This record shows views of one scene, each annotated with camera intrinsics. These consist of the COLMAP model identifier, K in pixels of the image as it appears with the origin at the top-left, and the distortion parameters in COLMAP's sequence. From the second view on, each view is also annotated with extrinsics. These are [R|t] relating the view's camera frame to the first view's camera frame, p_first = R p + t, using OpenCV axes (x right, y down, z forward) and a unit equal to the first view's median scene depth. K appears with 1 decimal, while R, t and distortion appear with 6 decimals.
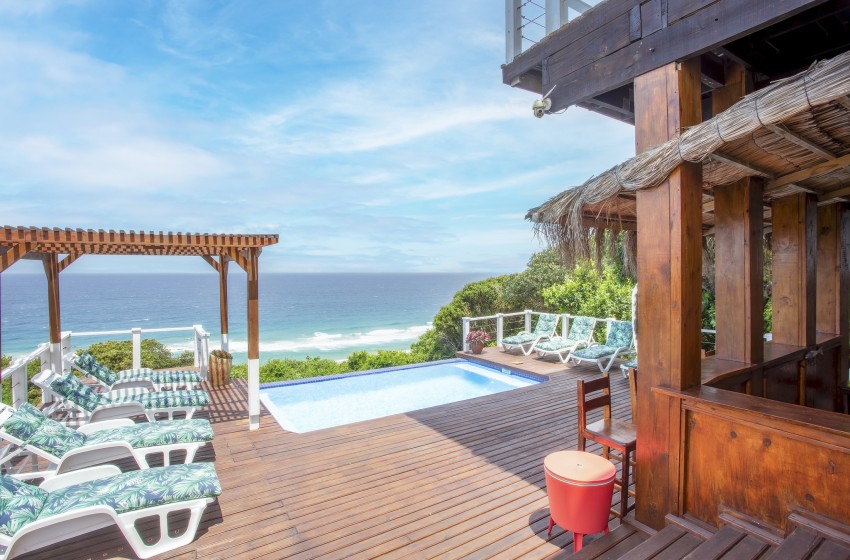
lens RADIAL K [[407.0, 0, 423.4], [0, 407.0, 281.5], [0, 0, 1]] dist [-0.041695, 0.013501]
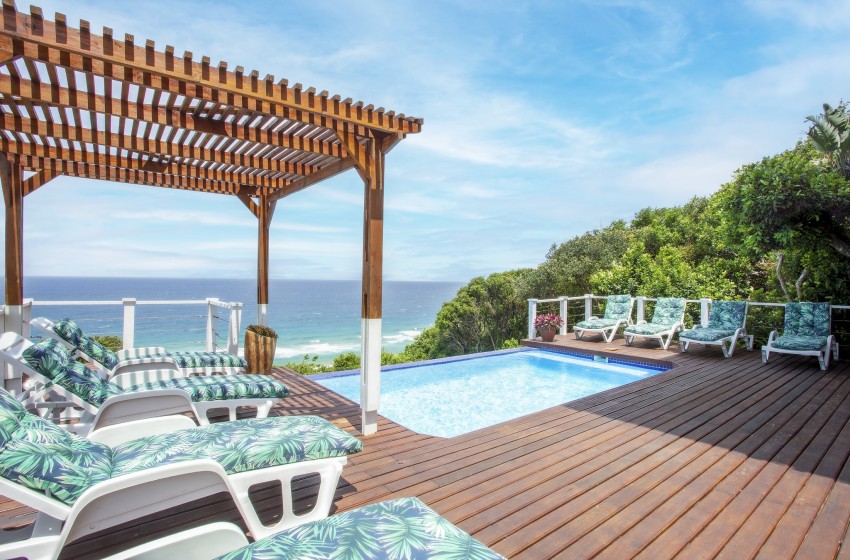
lens RADIAL K [[407.0, 0, 425.6], [0, 407.0, 277.7], [0, 0, 1]] dist [-0.041695, 0.013501]
pose [[0.995423, 0.015292, 0.094338, -0.398699], [-0.012618, 0.999503, -0.028879, 0.145485], [-0.094733, 0.027556, 0.995121, 0.368848]]
